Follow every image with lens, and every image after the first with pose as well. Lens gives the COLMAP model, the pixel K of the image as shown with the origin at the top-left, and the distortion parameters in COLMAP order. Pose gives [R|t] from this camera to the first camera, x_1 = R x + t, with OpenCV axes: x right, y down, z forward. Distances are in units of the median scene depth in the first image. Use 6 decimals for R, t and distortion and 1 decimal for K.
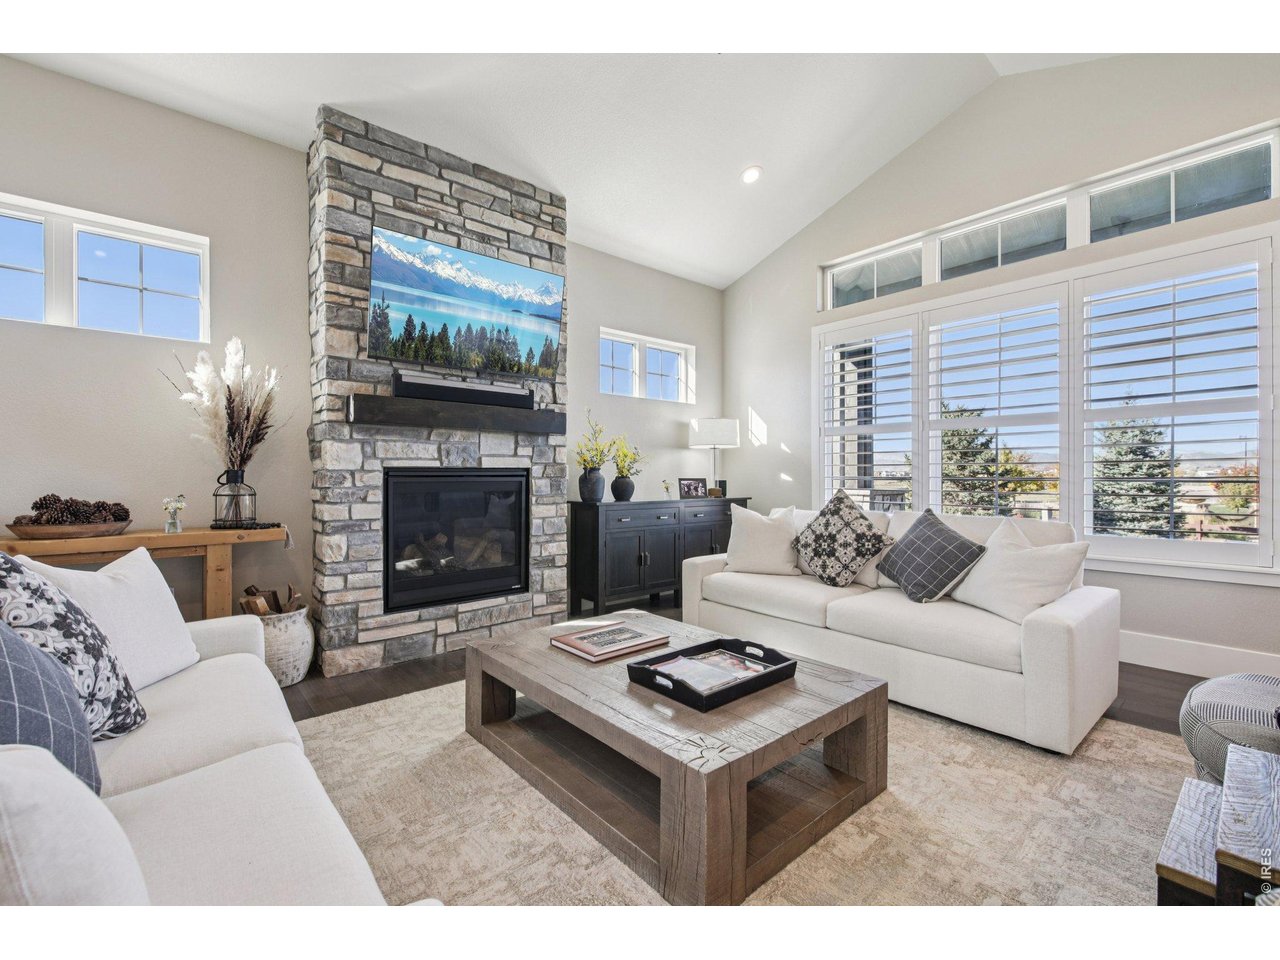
lens RADIAL K [[554.7, 0, 637.4], [0, 554.7, 476.2], [0, 0, 1]] dist [0.007921, -0.000750]
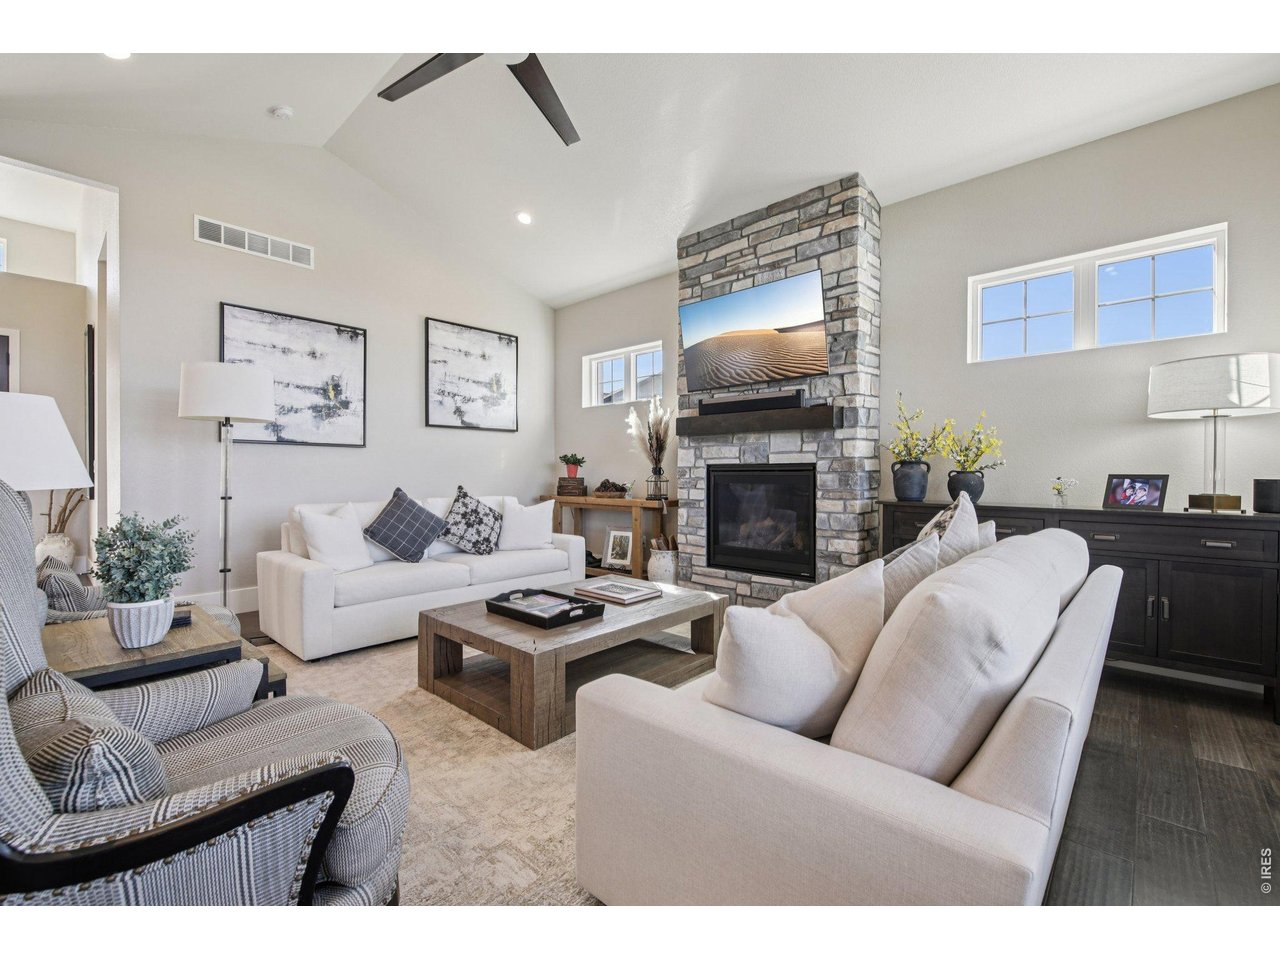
lens RADIAL K [[554.7, 0, 638.0], [0, 554.7, 479.4], [0, 0, 1]] dist [0.007921, -0.000750]
pose [[0.115914, 0.009880, -0.993210, 0.890999], [-0.005071, 0.999943, 0.009356, 0.008923], [0.993246, 0.003952, 0.115958, 0.616358]]
